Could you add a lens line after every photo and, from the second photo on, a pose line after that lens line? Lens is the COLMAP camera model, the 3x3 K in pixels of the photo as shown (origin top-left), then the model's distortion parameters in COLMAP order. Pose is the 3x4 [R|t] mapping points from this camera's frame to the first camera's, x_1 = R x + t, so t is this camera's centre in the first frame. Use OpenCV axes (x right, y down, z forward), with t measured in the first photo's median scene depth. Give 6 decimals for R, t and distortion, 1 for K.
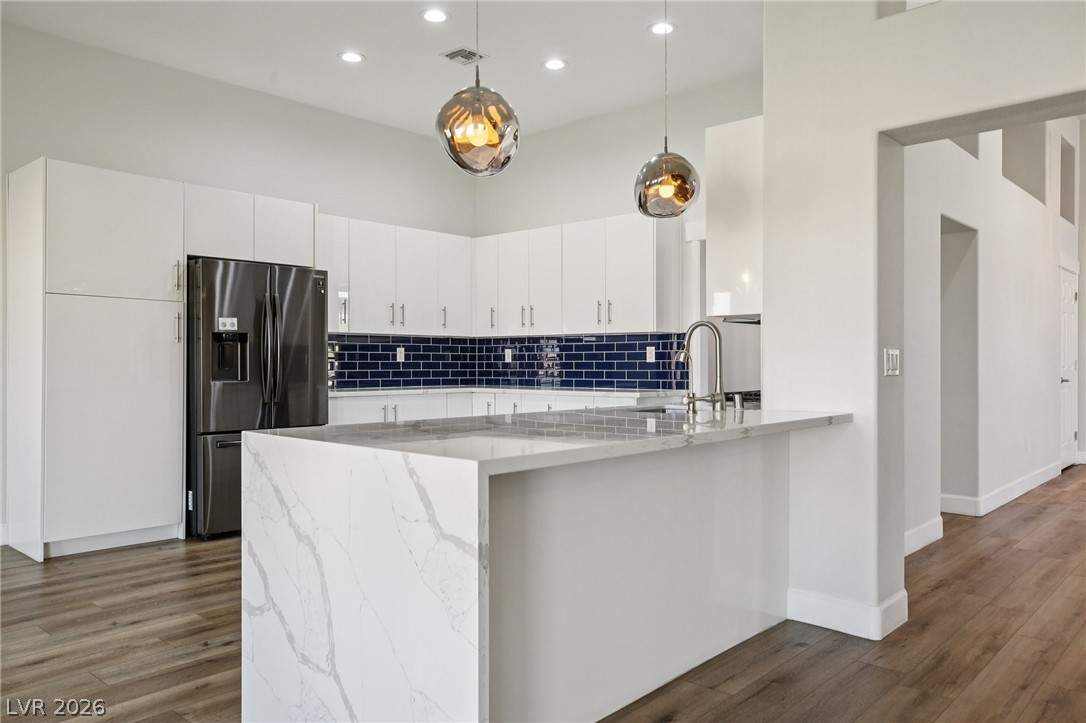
lens RADIAL K [[790.3, 0, 542.0], [0, 790.3, 362.9], [0, 0, 1]] dist [0.014065, 0.005023]
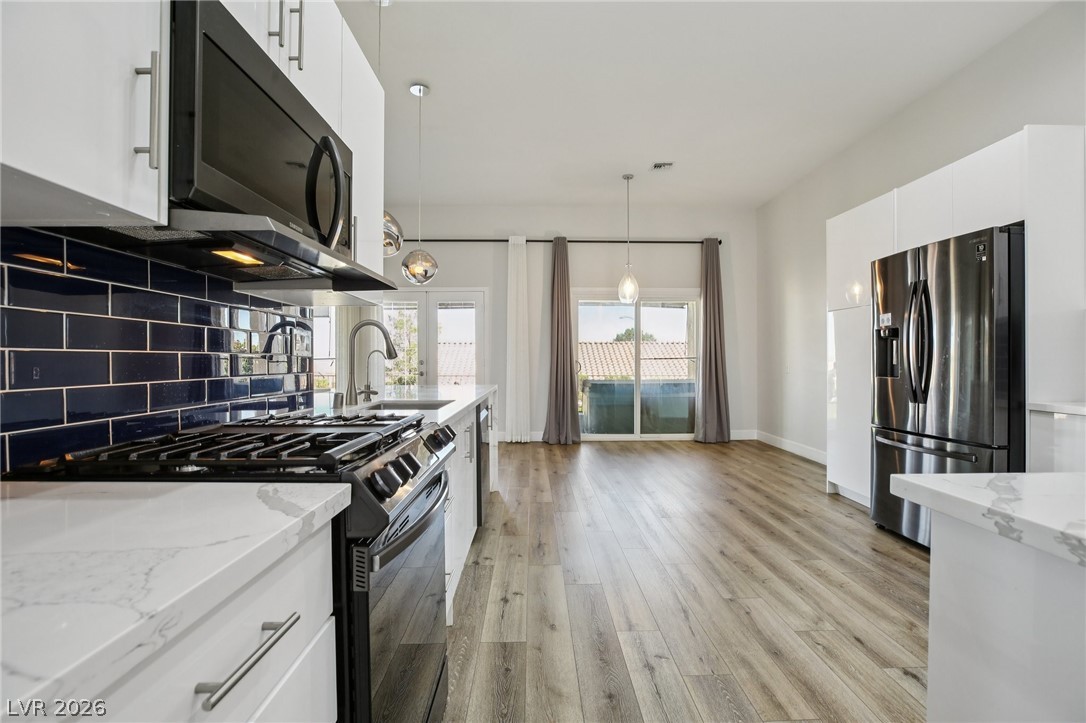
lens RADIAL K [[498.8, 0, 554.4], [0, 498.8, 370.2], [0, 0, 1]] dist [-0.038249, 0.010829]
pose [[-0.706953, 0.015592, -0.707088, 0.333496], [0.001915, 0.999796, 0.020131, 0.000870], [0.707258, 0.012878, -0.706839, 1.111618]]
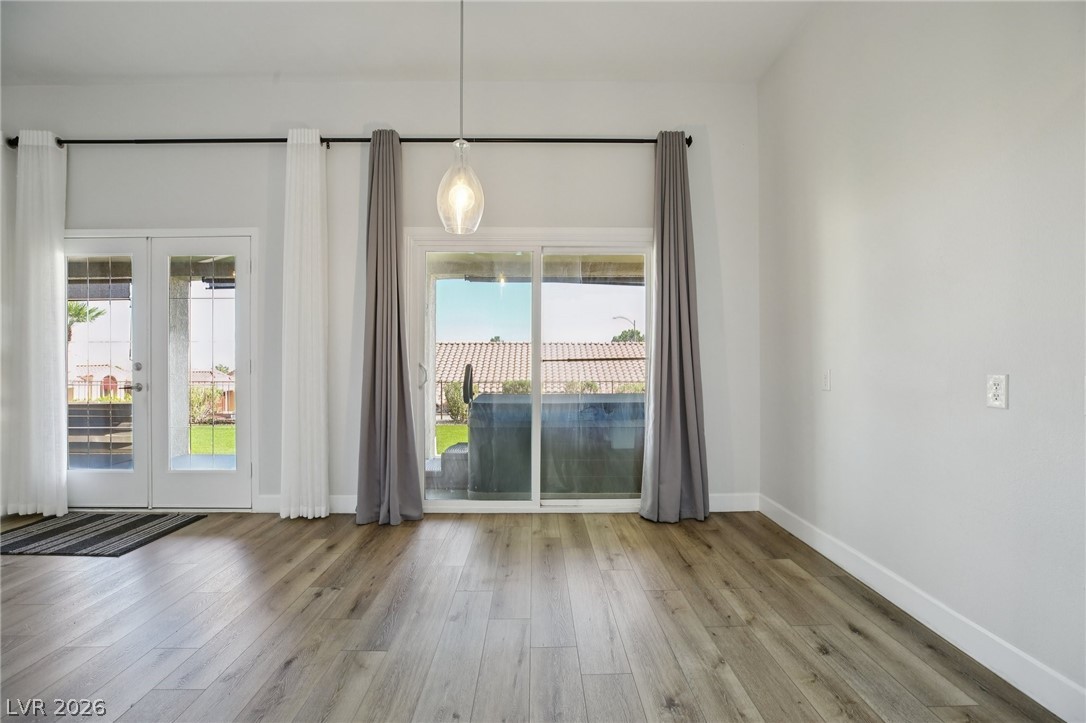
lens RADIAL K [[498.8, 0, 546.2], [0, 498.8, 365.1], [0, 0, 1]] dist [-0.038249, 0.010829]
pose [[-0.719981, 0.007051, -0.693958, -0.286661], [0.003364, 0.999972, 0.006671, 0.001189], [0.693985, 0.002468, -0.719985, 0.850013]]
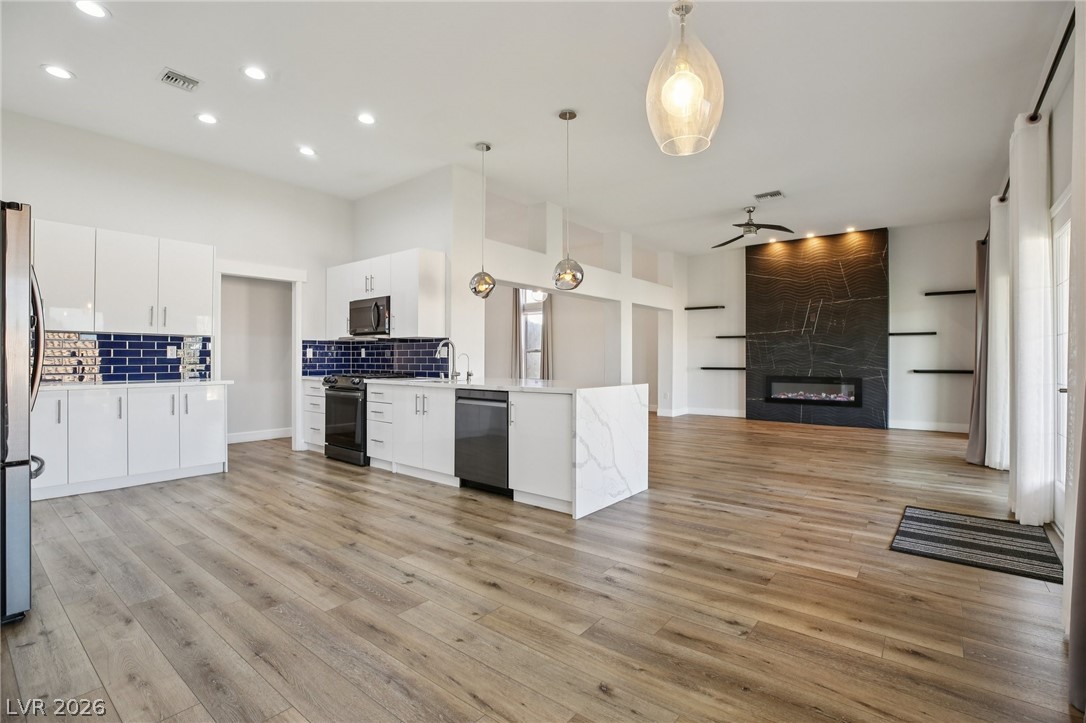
lens RADIAL K [[498.8, 0, 545.1], [0, 498.8, 358.5], [0, 0, 1]] dist [-0.038249, 0.010829]
pose [[-0.073491, 0.002595, 0.997292, -0.834318], [0.000135, 0.999997, -0.002593, 0.001848], [-0.997296, -0.000056, -0.073491, 0.560123]]
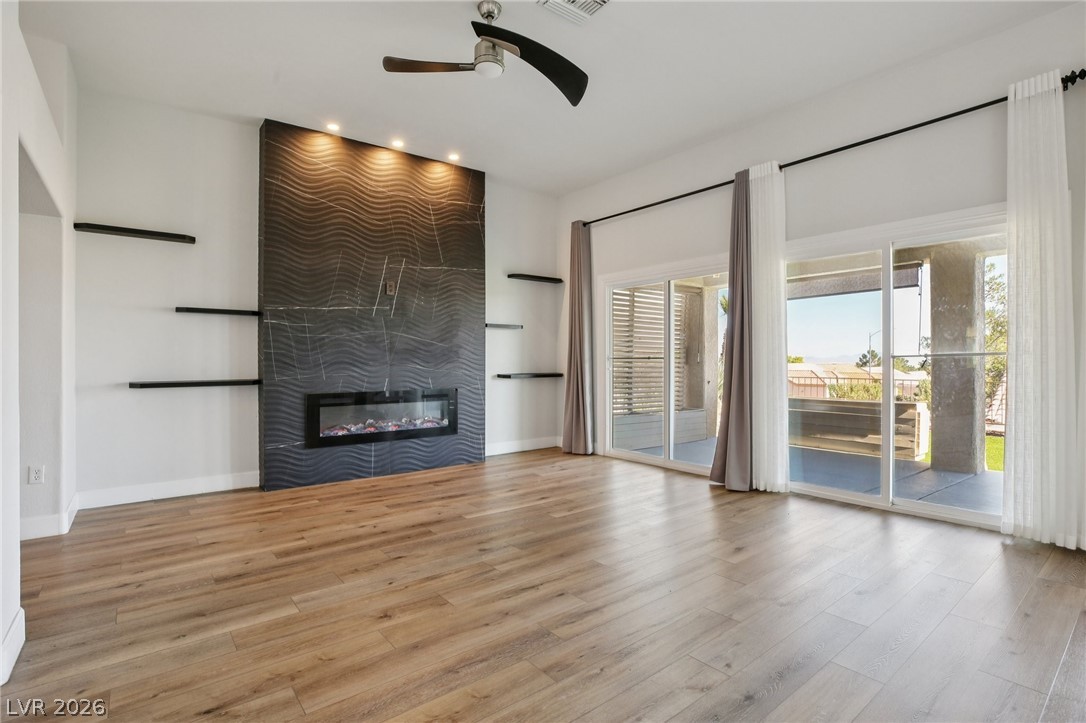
lens RADIAL K [[515.6, 0, 542.7], [0, 515.6, 360.1], [0, 0, 1]] dist [-0.031292, 0.002065]
pose [[-0.988228, 0.005014, 0.152903, 0.271298], [0.005268, 0.999985, 0.001254, -0.000767], [-0.152895, 0.002045, -0.988240, 0.478546]]
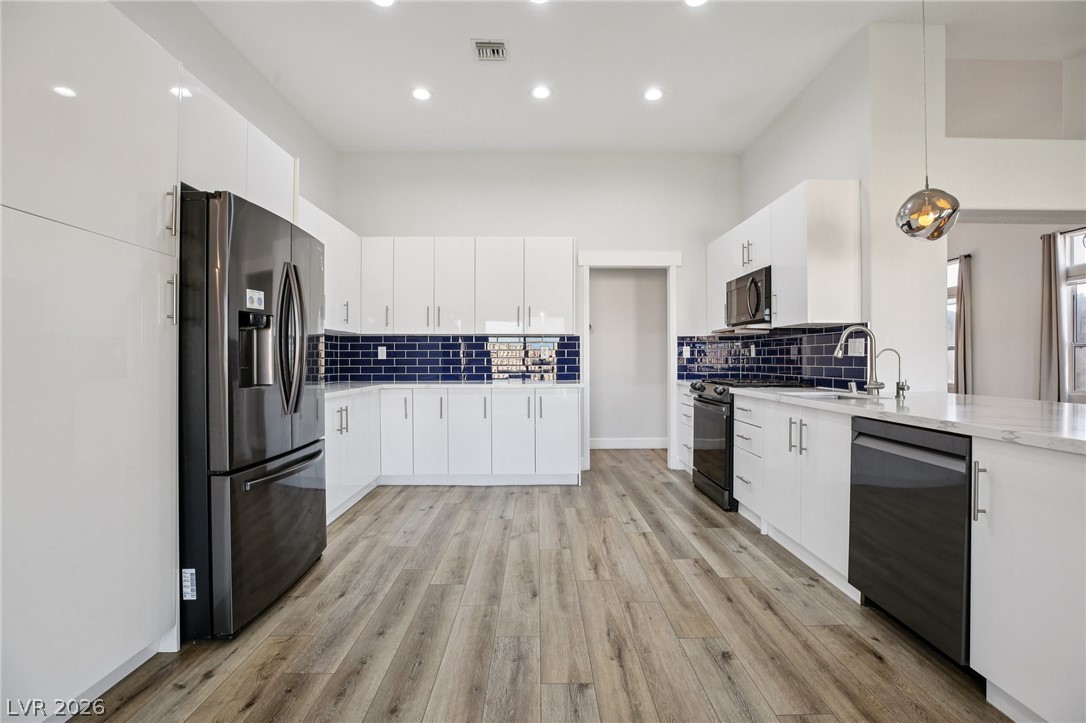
lens RADIAL K [[498.8, 0, 545.1], [0, 498.8, 357.7], [0, 0, 1]] dist [-0.038249, 0.010829]
pose [[0.723772, 0.002327, 0.690036, -0.489636], [0.001219, 0.999988, -0.004651, 0.001175], [-0.690039, 0.004208, 0.723760, 0.523182]]
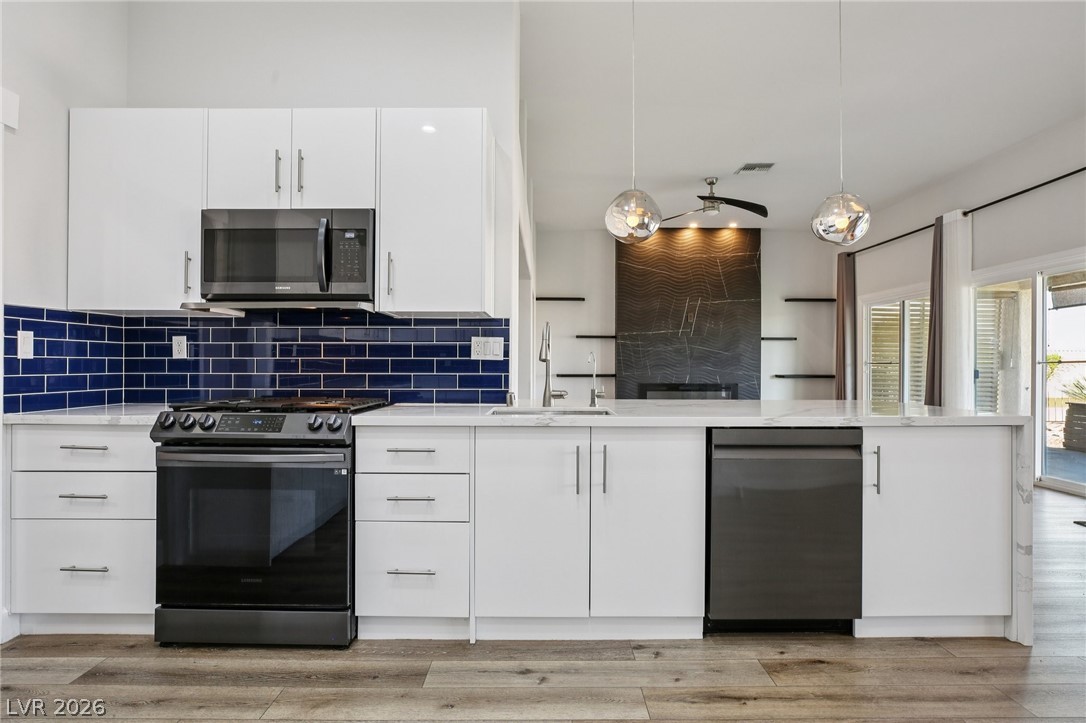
lens RADIAL K [[580.0, 0, 545.1], [0, 580.0, 363.2], [0, 0, 1]] dist [-0.024419, 0.006149]
pose [[-0.683915, 0.000997, 0.729561, -0.241258], [-0.000881, 0.999997, -0.002192, 0.001799], [-0.729561, -0.002142, -0.683913, 1.034999]]
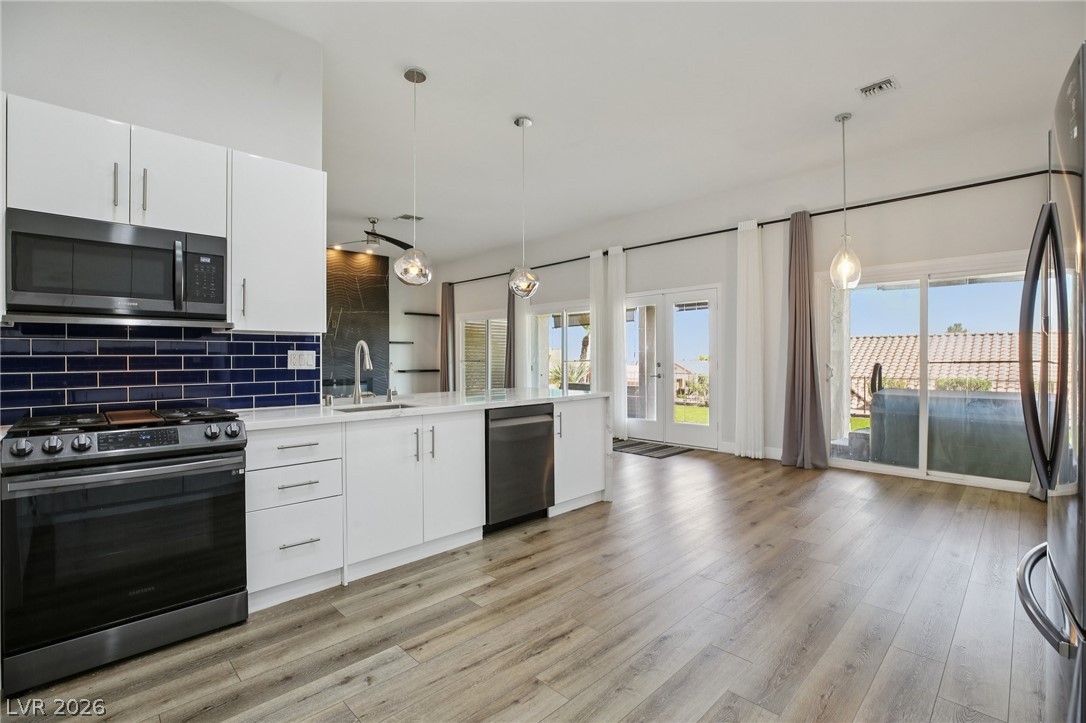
lens RADIAL K [[498.8, 0, 549.3], [0, 498.8, 356.0], [0, 0, 1]] dist [-0.038249, 0.010829]
pose [[-0.999367, 0.006263, 0.035007, -0.107202], [0.006169, 0.999977, -0.002796, -0.014577], [-0.035024, -0.002579, -0.999383, 1.262386]]
